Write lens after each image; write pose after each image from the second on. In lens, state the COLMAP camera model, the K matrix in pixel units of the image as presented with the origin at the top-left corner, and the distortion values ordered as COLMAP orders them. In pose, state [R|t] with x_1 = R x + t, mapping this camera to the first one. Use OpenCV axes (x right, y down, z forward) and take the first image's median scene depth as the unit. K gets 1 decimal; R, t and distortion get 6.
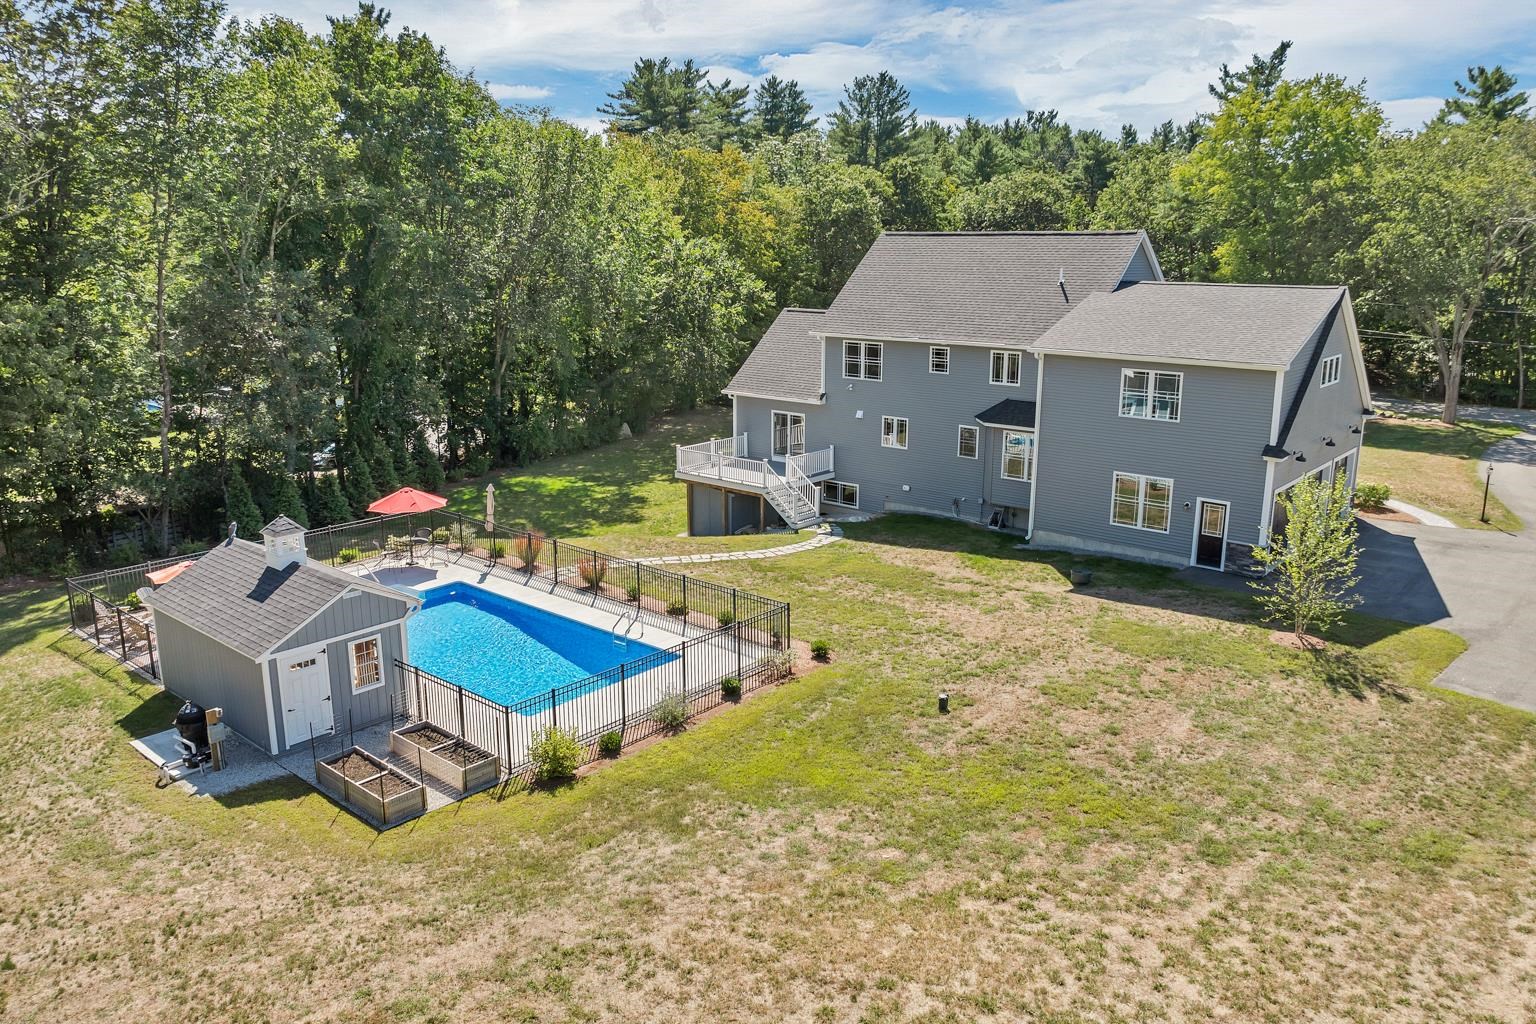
lens RADIAL K [[1127.5, 0, 768.0], [0, 1127.5, 512.0], [0, 0, 1]] dist [-0.072155, 0.055665]
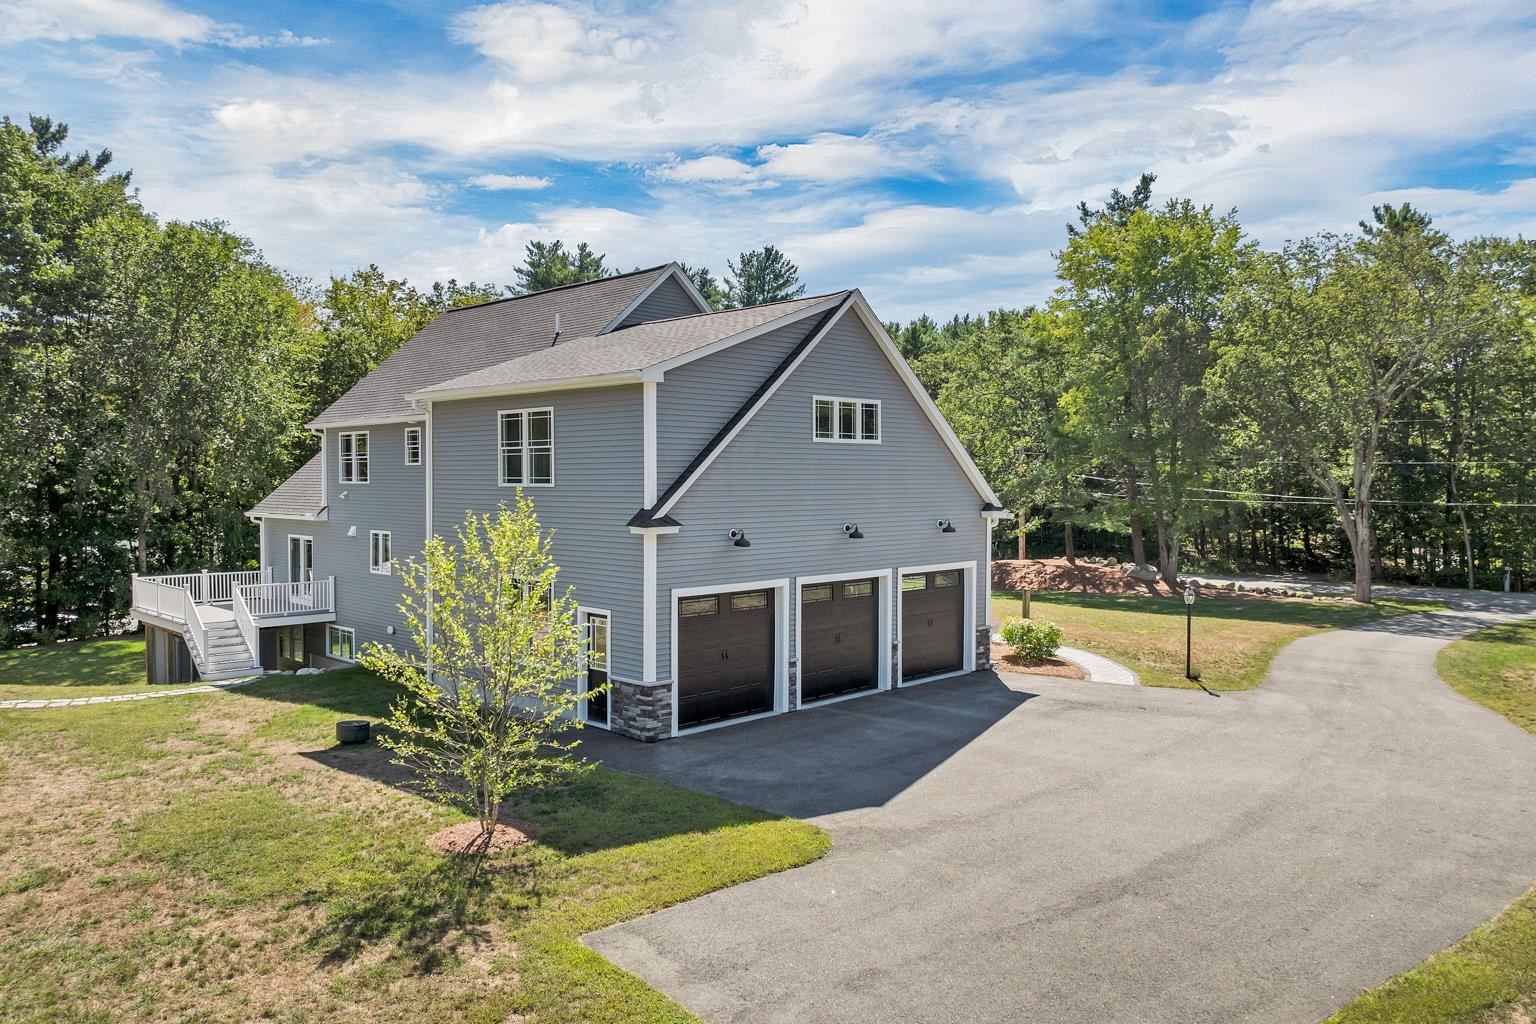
lens RADIAL K [[1111.9, 0, 768.0], [0, 1111.9, 512.0], [0, 0, 1]] dist [-0.015541, -0.042170]
pose [[0.997727, 0.004067, -0.067266, 0.407456], [-0.017802, 0.978625, -0.204882, 0.045642], [0.064995, 0.205613, 0.976473, 0.309637]]
